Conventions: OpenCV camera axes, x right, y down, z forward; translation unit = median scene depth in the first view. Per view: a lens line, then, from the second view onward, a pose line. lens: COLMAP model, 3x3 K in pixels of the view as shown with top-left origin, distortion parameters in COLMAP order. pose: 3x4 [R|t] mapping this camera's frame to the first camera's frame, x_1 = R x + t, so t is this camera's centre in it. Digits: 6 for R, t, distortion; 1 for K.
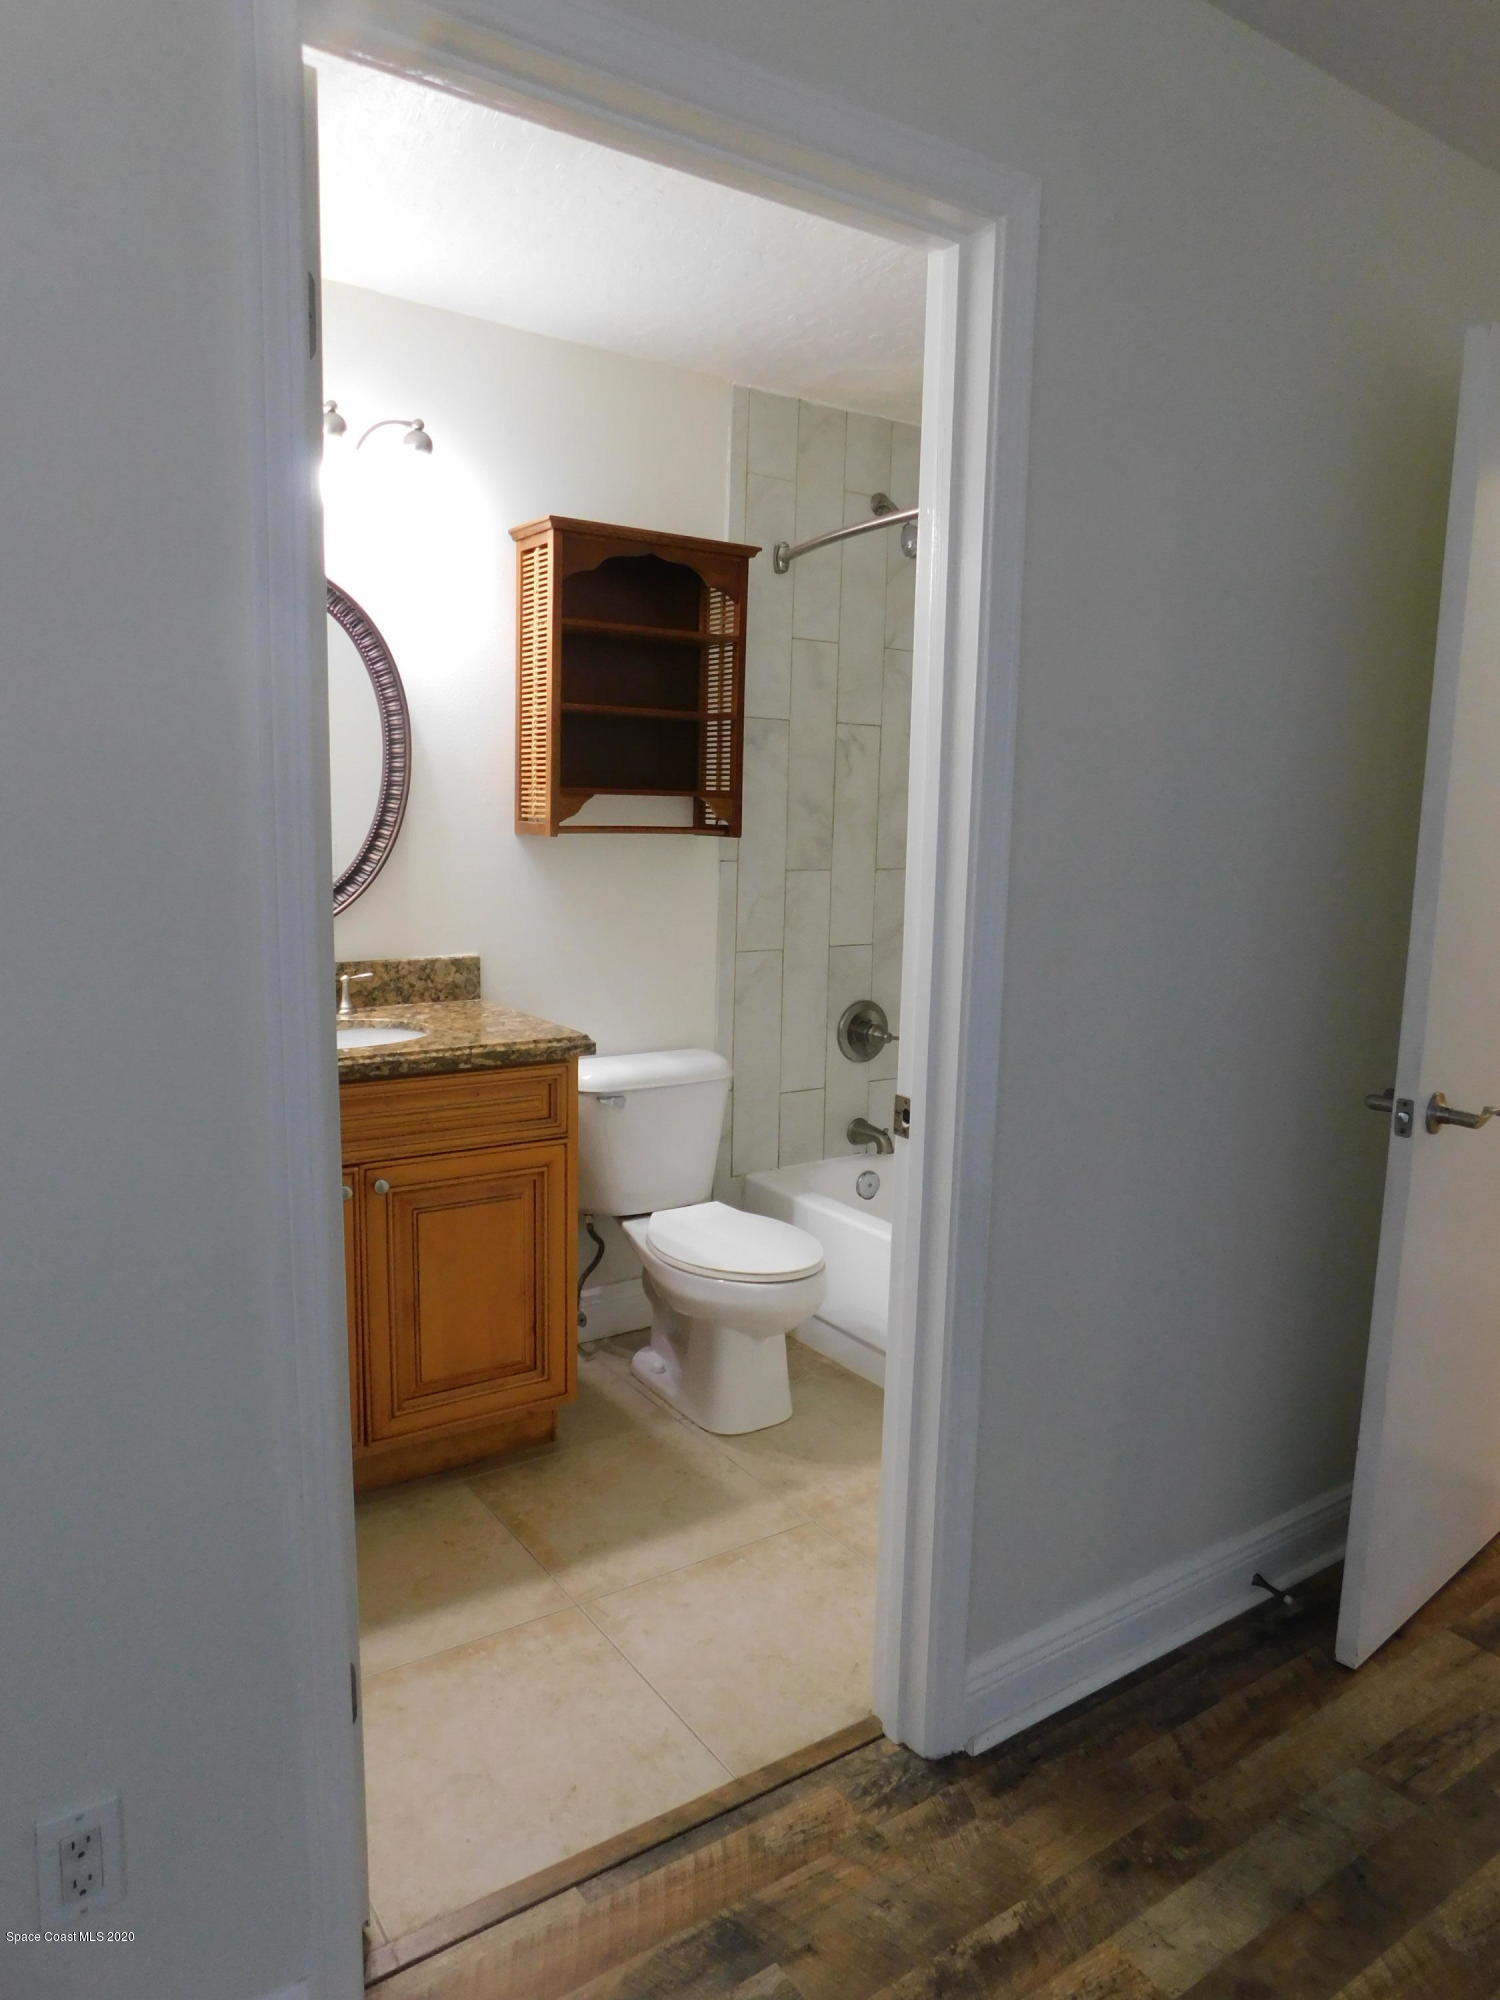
lens RADIAL K [[1318.0, 0, 757.4], [0, 1318.0, 985.5], [0, 0, 1]] dist [-0.071931, 0.063756]
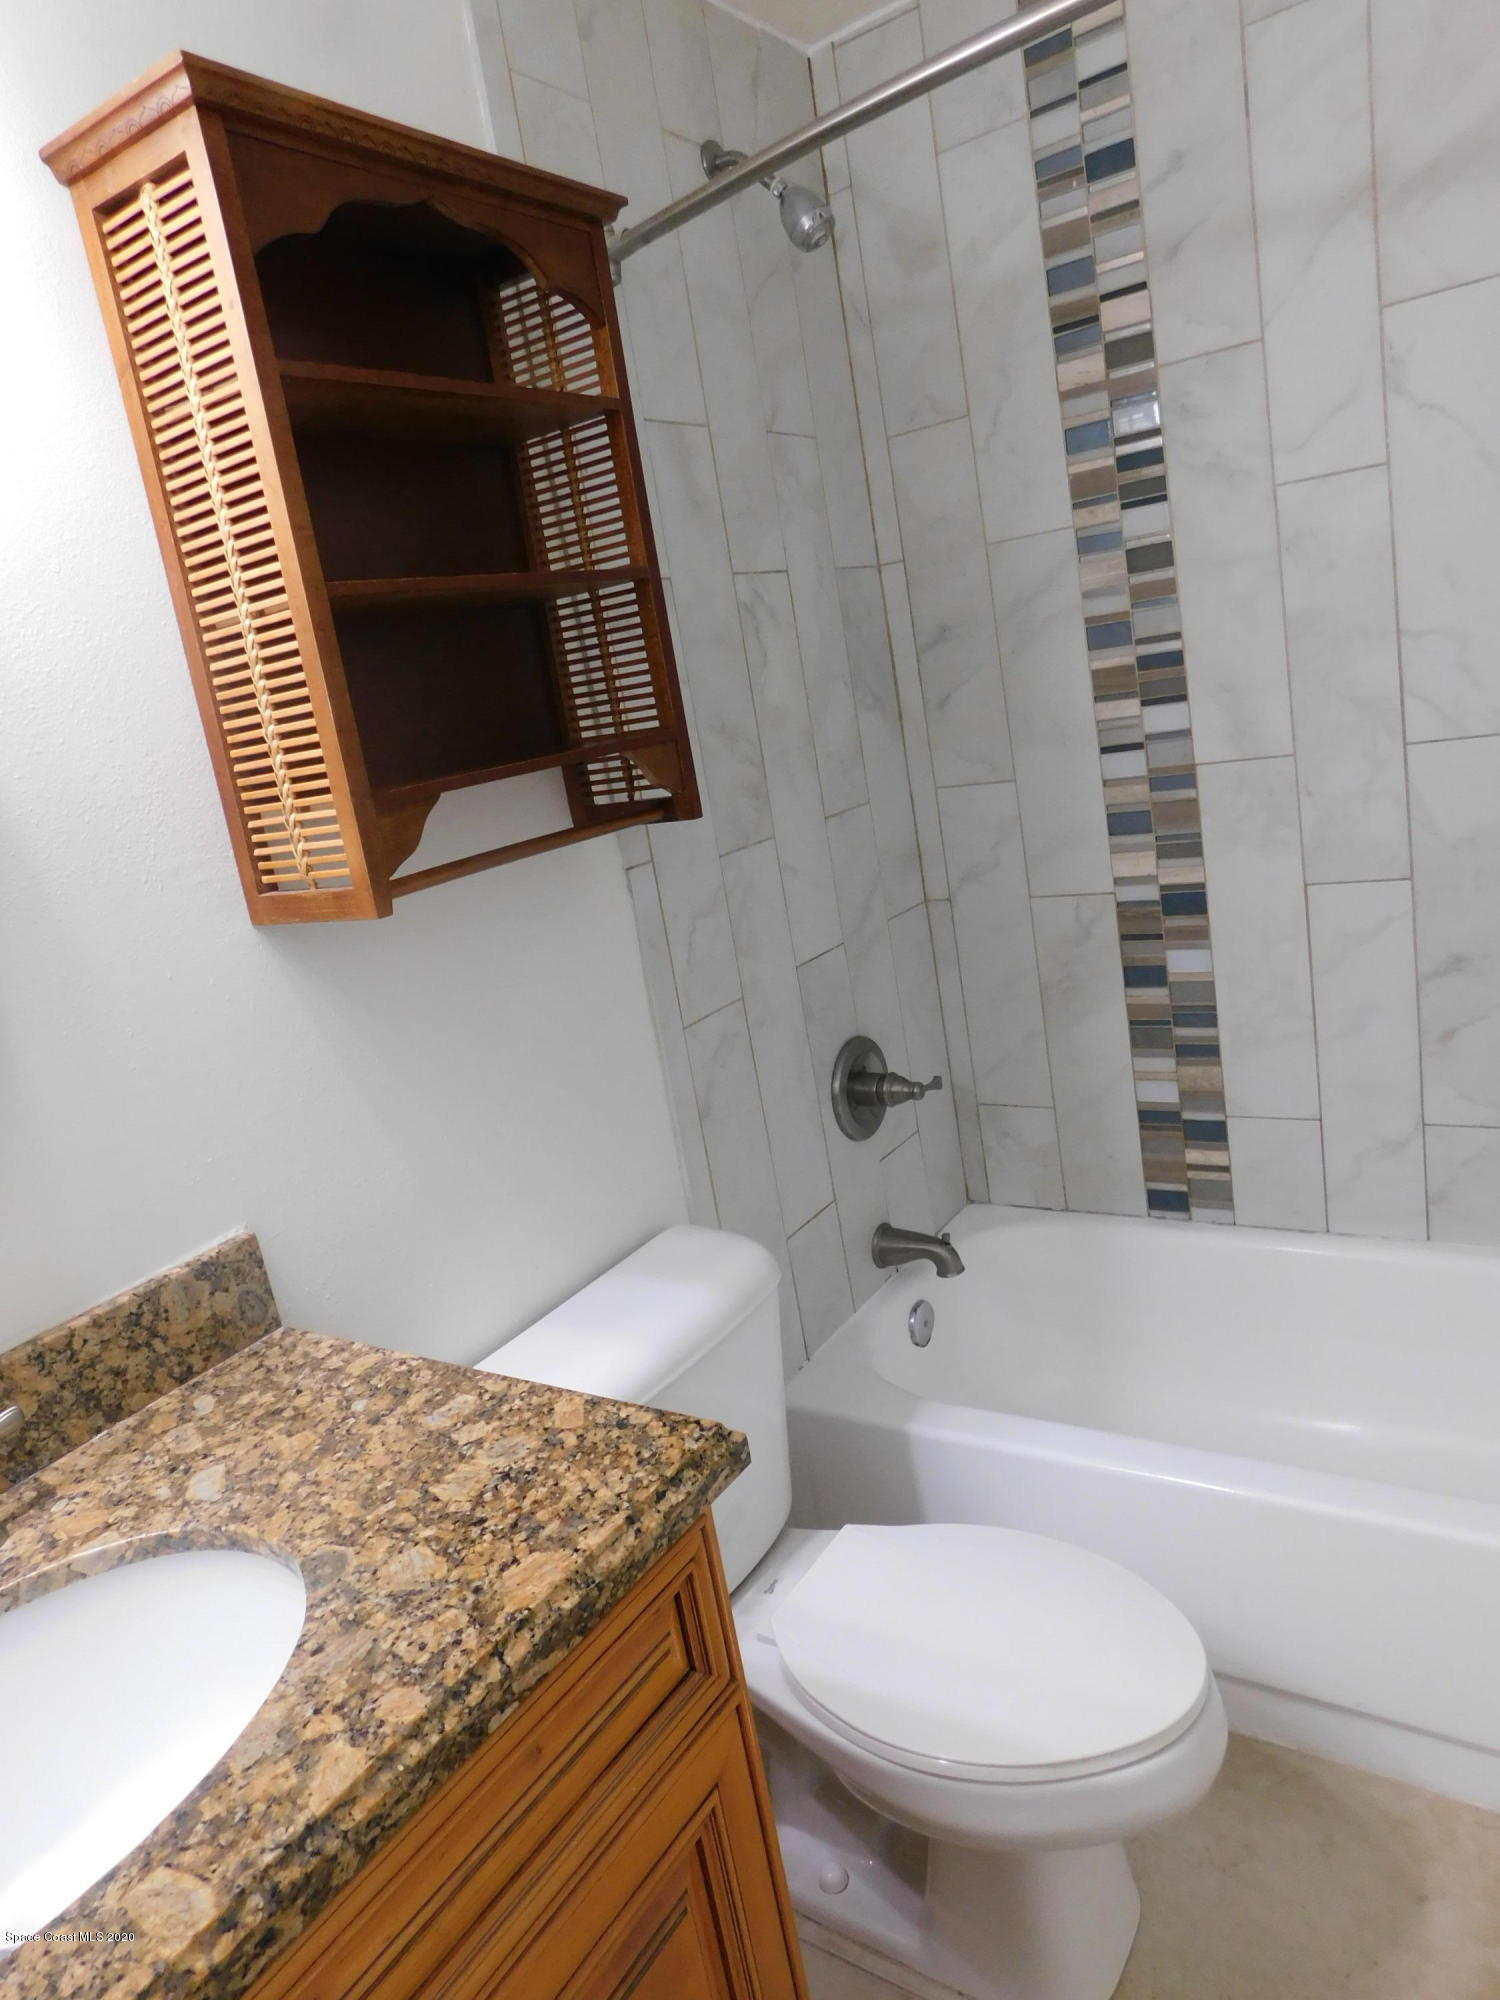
lens RADIAL K [[1318.0, 0, 757.4], [0, 1318.0, 985.5], [0, 0, 1]] dist [-0.071931, 0.063756]
pose [[0.902974, -0.261054, 0.341306, -0.190596], [0.238364, 0.965195, 0.107619, -0.105966], [-0.357521, -0.015822, 0.933771, 0.565904]]
